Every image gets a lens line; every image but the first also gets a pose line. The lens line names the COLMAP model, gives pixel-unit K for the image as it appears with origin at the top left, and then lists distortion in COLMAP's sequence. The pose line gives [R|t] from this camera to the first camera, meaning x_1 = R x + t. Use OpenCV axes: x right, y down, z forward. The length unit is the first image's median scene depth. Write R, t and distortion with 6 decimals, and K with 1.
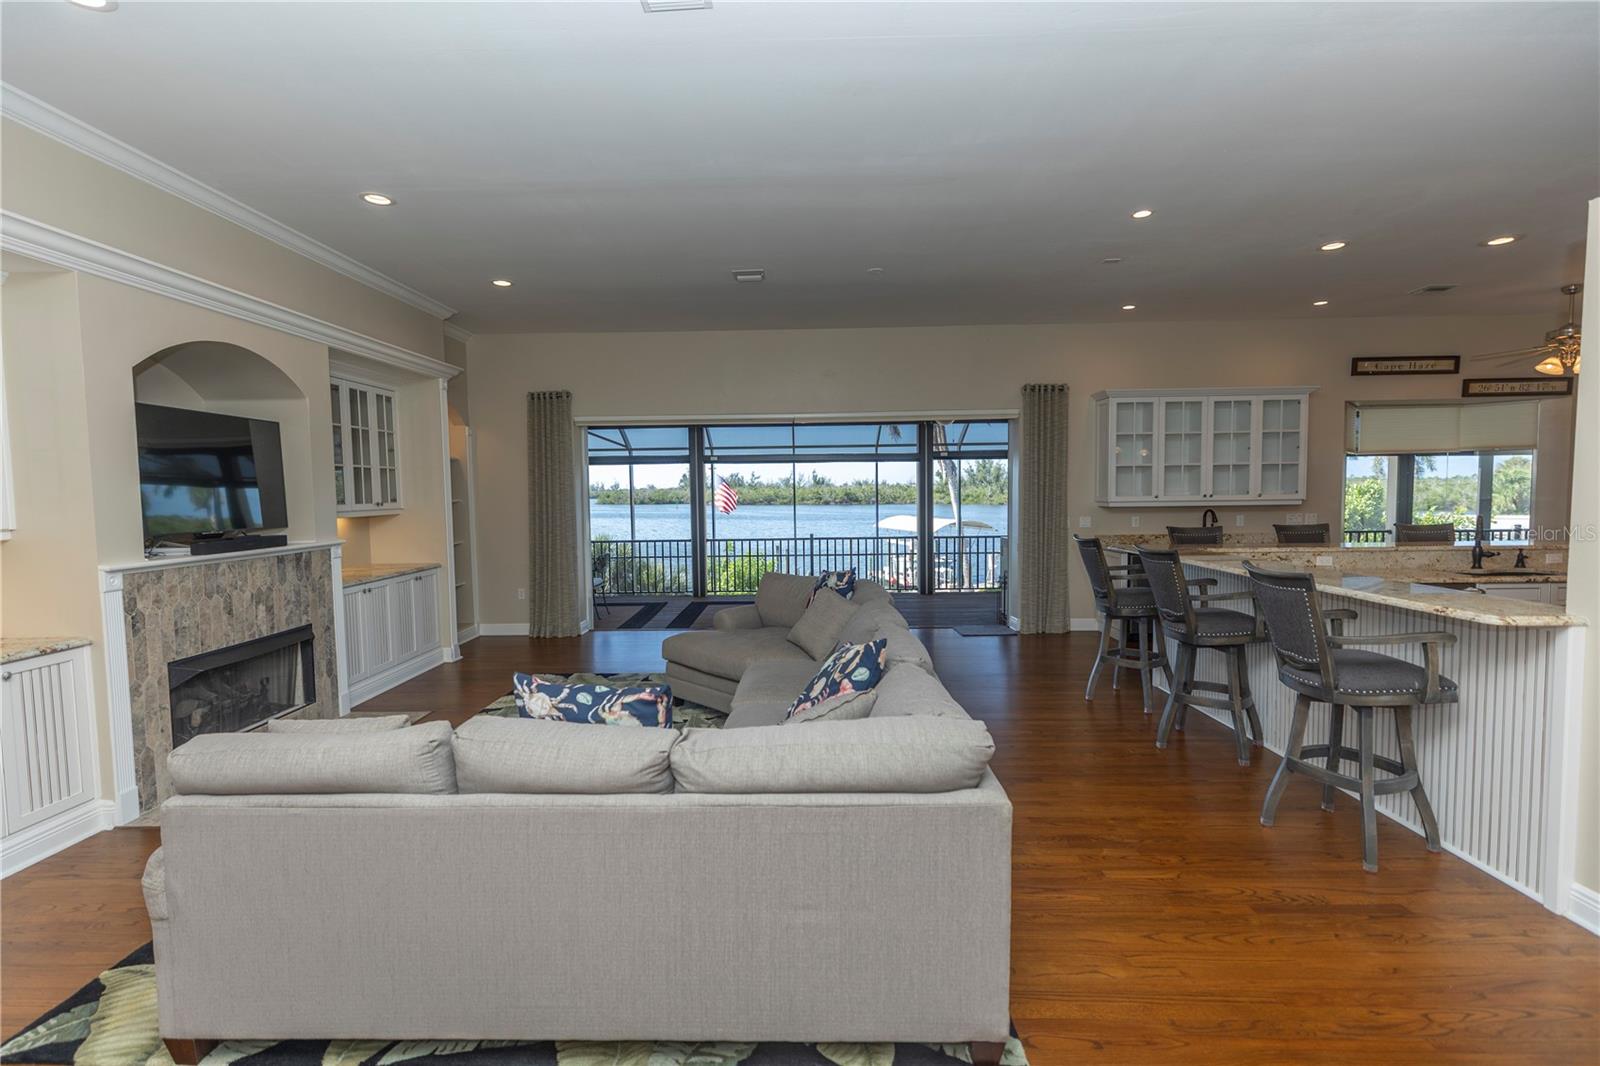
lens RADIAL K [[711.7, 0, 788.9], [0, 711.7, 530.0], [0, 0, 1]] dist [0.004387, 0.000834]
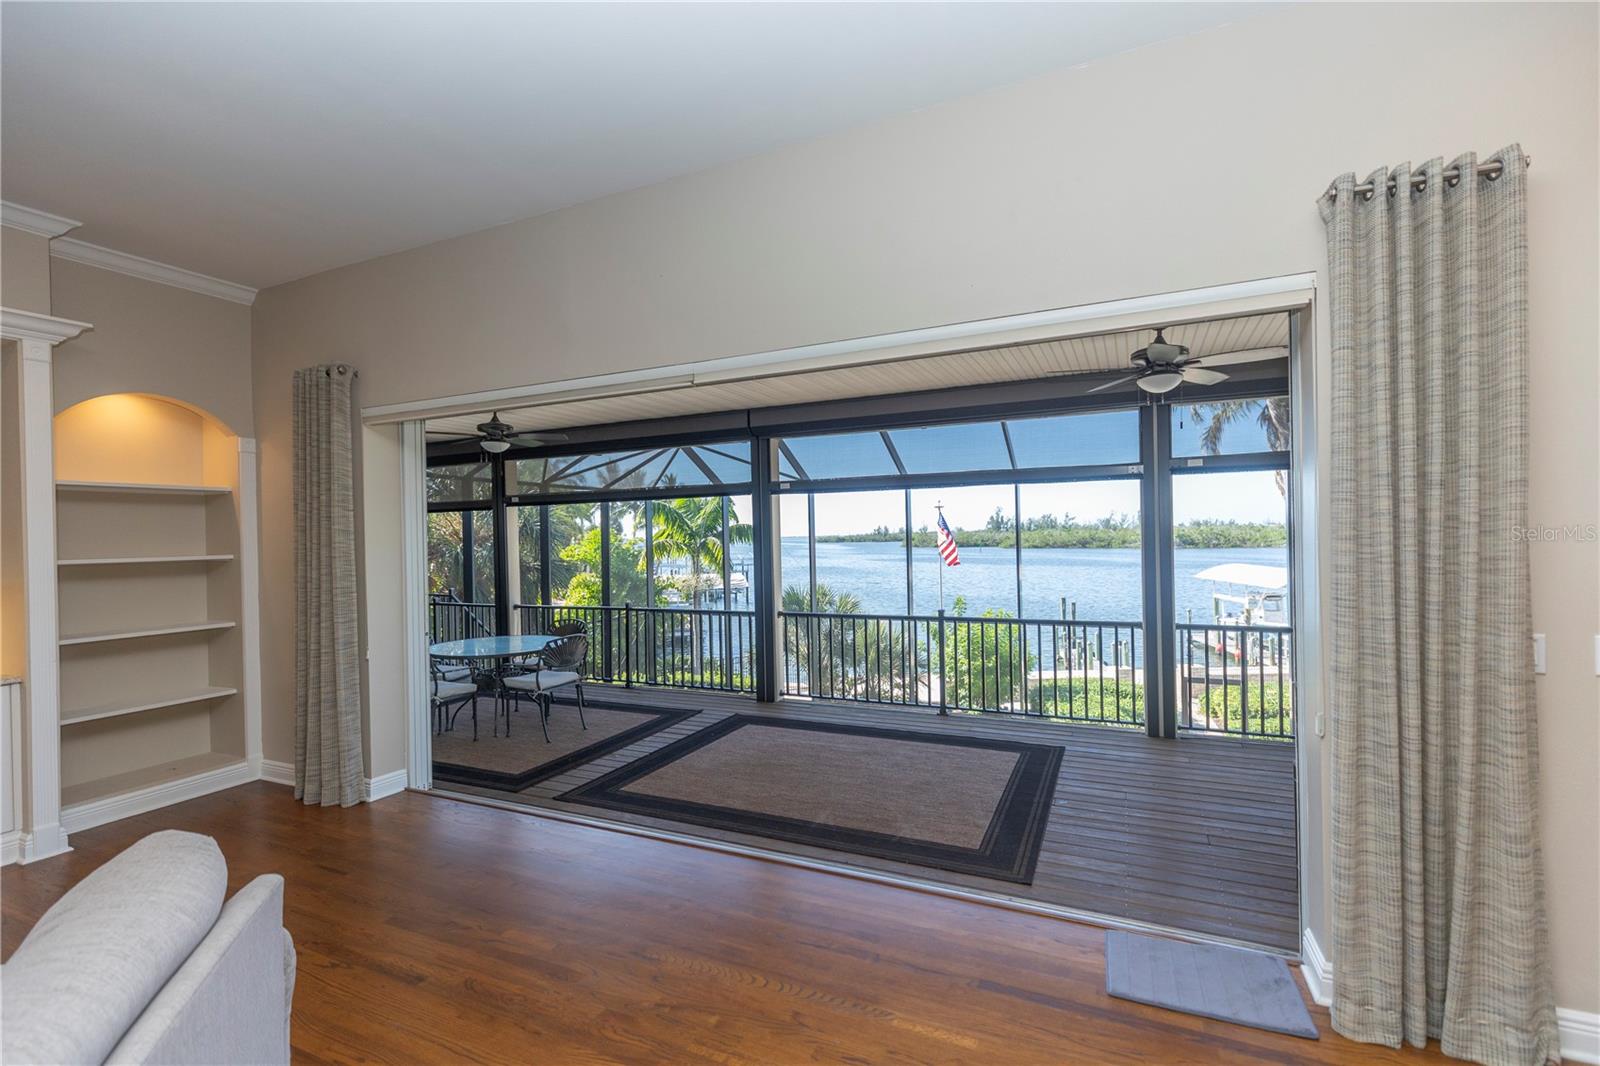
lens RADIAL K [[712.9, 0, 800.7], [0, 712.9, 539.1], [0, 0, 1]] dist [0.003075, -0.000064]
pose [[0.916489, -0.001243, -0.400059, 0.160102], [-0.017435, 0.998921, -0.043044, -0.025643], [0.399681, 0.046425, 0.915478, 0.416943]]
